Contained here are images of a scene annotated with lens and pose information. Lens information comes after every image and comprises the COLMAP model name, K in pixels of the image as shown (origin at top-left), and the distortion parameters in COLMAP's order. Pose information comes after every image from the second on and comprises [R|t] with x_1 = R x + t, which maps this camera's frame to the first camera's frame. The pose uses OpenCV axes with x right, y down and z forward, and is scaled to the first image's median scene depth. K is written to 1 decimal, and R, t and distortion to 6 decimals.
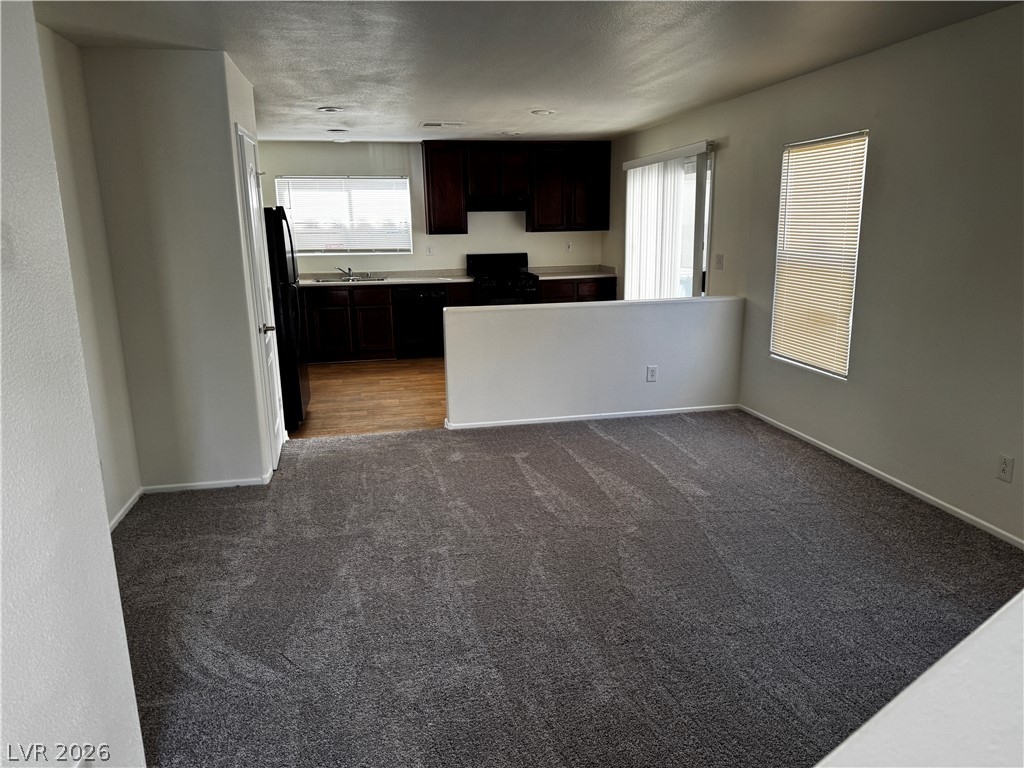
lens RADIAL K [[715.9, 0, 516.9], [0, 715.9, 396.9], [0, 0, 1]] dist [0.047307, -0.055741]
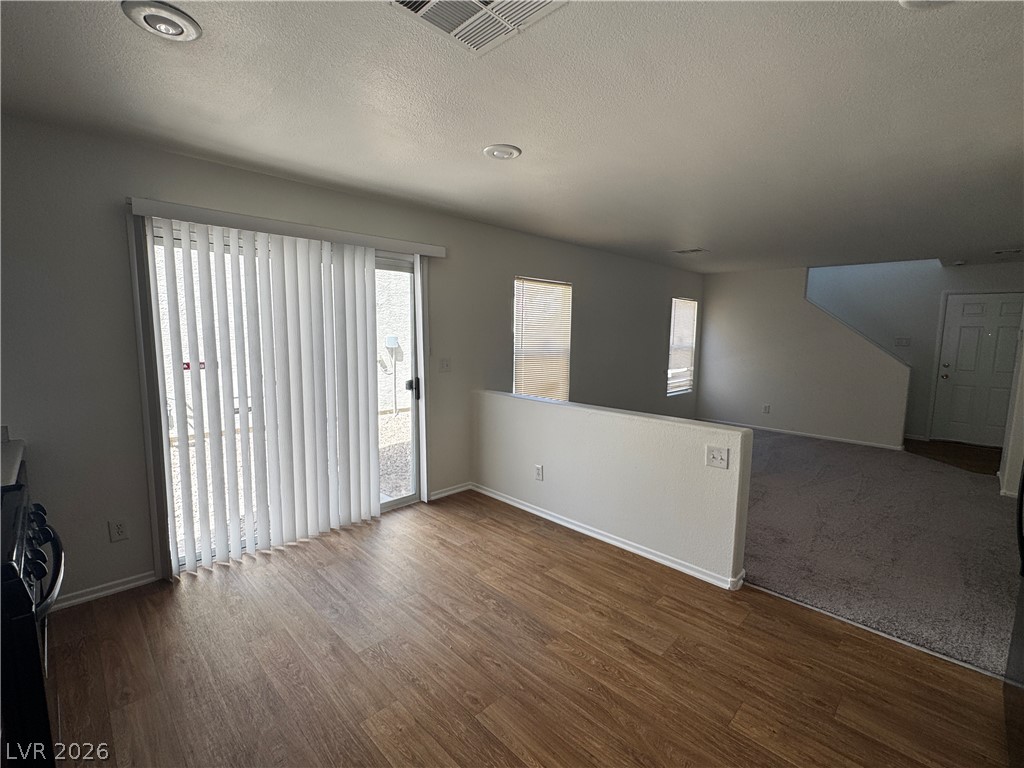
lens RADIAL K [[461.5, 0, 508.7], [0, 461.5, 383.8], [0, 0, 1]] dist [-0.009770, 0.004339]
pose [[-0.511032, -0.092284, 0.854594, -0.272817], [0.194418, 0.956045, 0.219498, -0.226021], [-0.837286, 0.278319, -0.470627, 0.969003]]
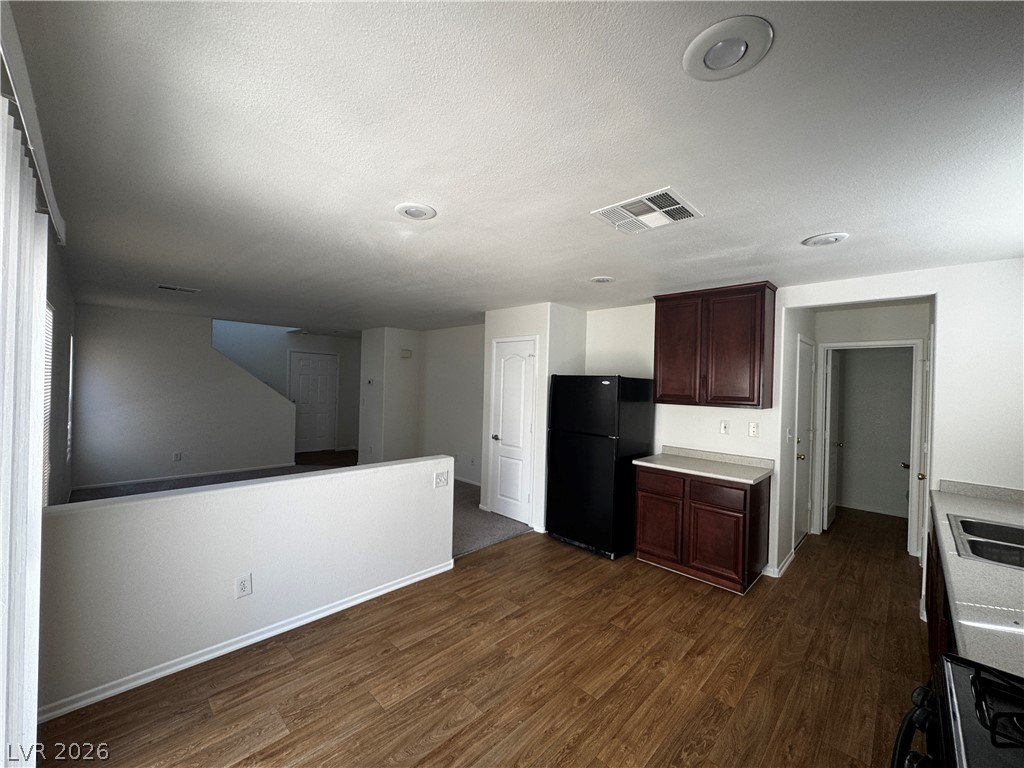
lens RADIAL K [[410.0, 0, 514.8], [0, 410.0, 381.0], [0, 0, 1]] dist [-0.004691, 0.000418]
pose [[-0.846655, -0.014087, -0.531956, 0.105994], [-0.141434, 0.969652, 0.199428, -0.264699], [0.513003, 0.244084, -0.822953, 1.061266]]
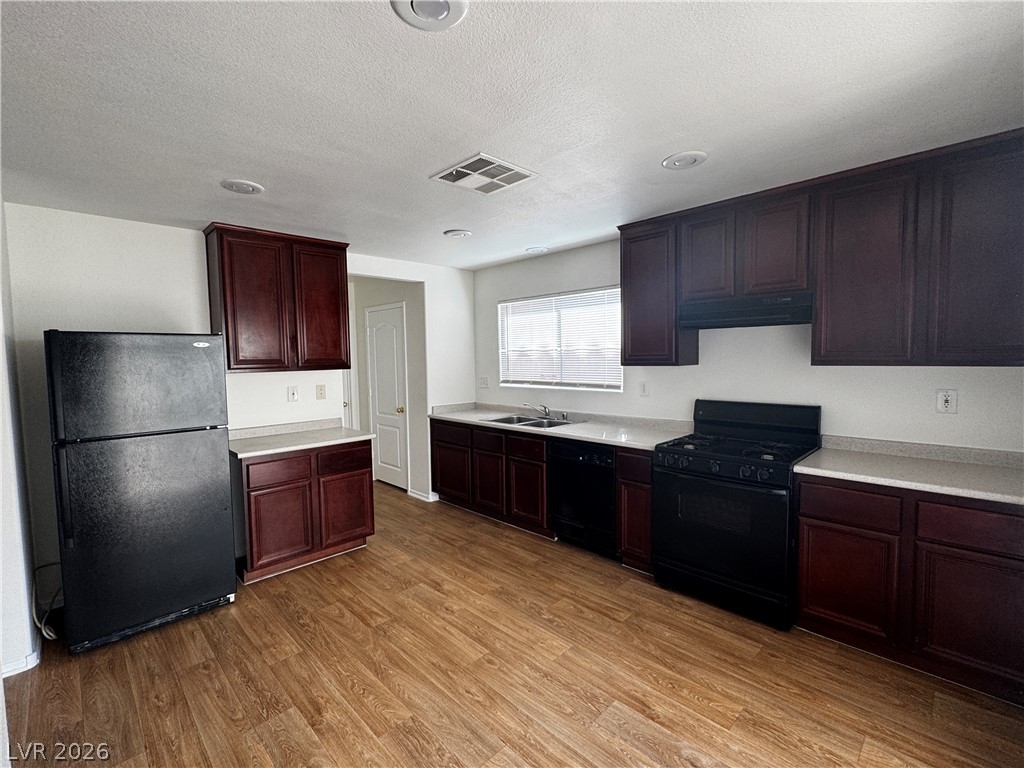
lens RADIAL K [[461.5, 0, 507.8], [0, 461.5, 384.1], [0, 0, 1]] dist [-0.009770, 0.004339]
pose [[0.518163, 0.057774, -0.853329, 0.181410], [-0.190561, 0.980435, -0.049334, -0.169801], [0.833783, 0.188174, 0.519034, 0.698990]]
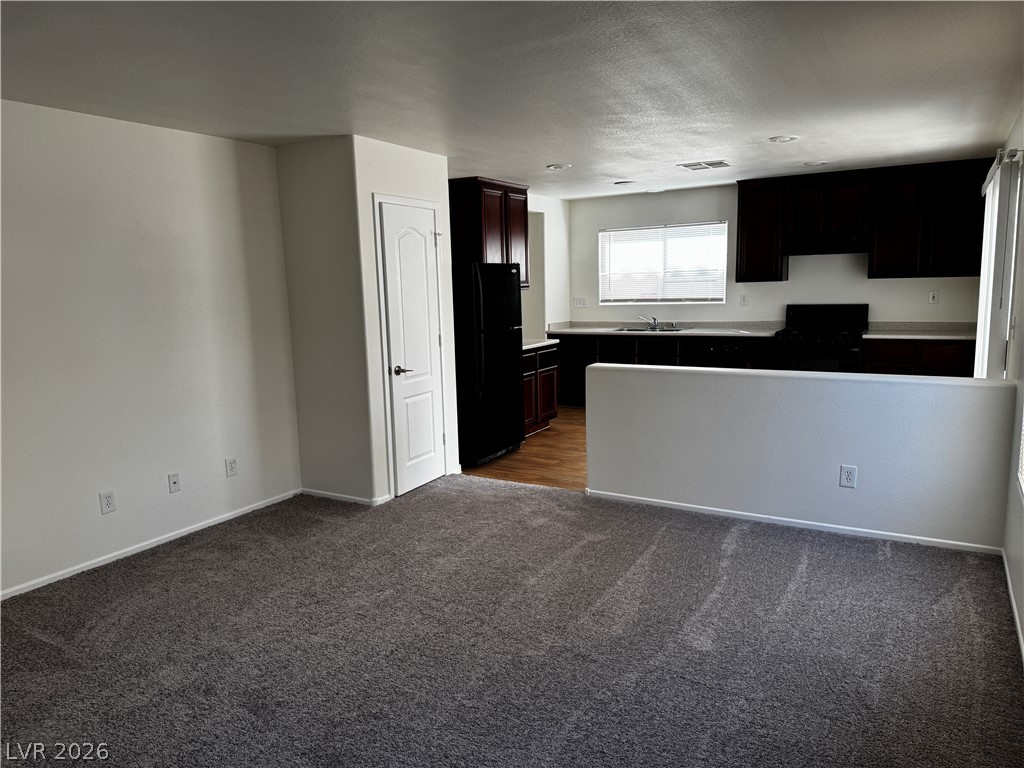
lens RADIAL K [[715.9, 0, 503.7], [0, 715.9, 389.8], [0, 0, 1]] dist [0.047307, -0.055741]
pose [[0.712314, 0.098004, -0.694984, 0.310820], [-0.144012, 0.989543, -0.008062, -0.044442], [0.686927, 0.105829, 0.718980, 0.166382]]
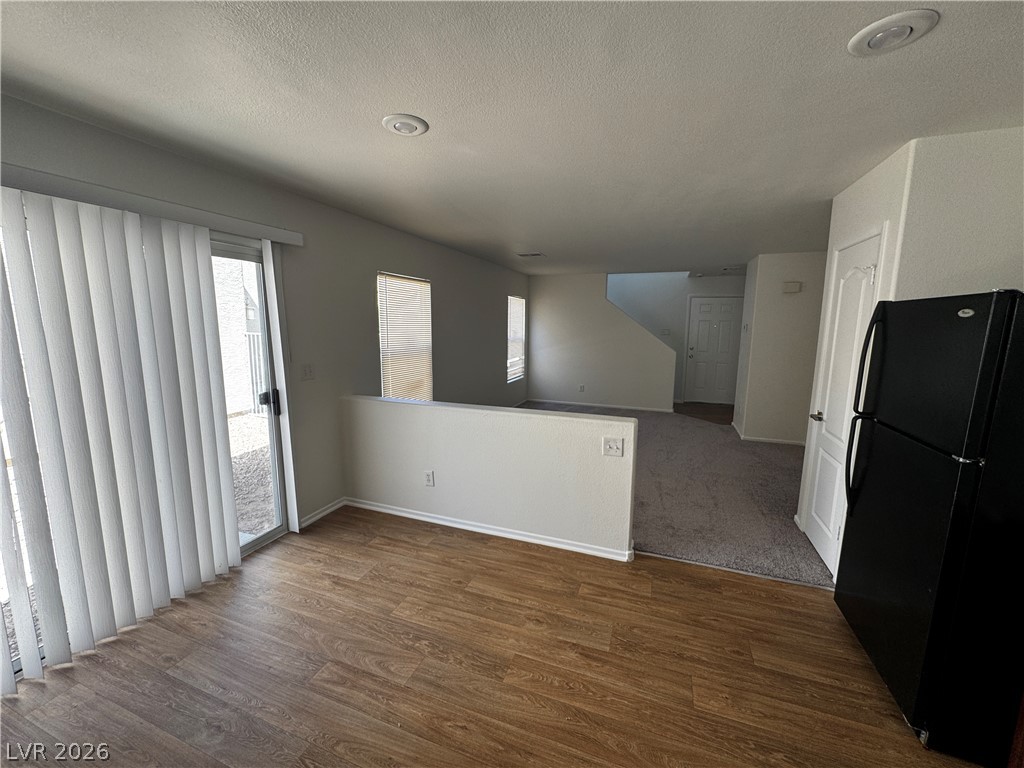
lens RADIAL K [[410.0, 0, 510.1], [0, 410.0, 383.3], [0, 0, 1]] dist [-0.004691, 0.000418]
pose [[-0.823014, -0.075141, 0.563029, -0.179128], [0.137089, 0.935635, 0.325259, -0.238602], [-0.551230, 0.344878, -0.759740, 0.977588]]
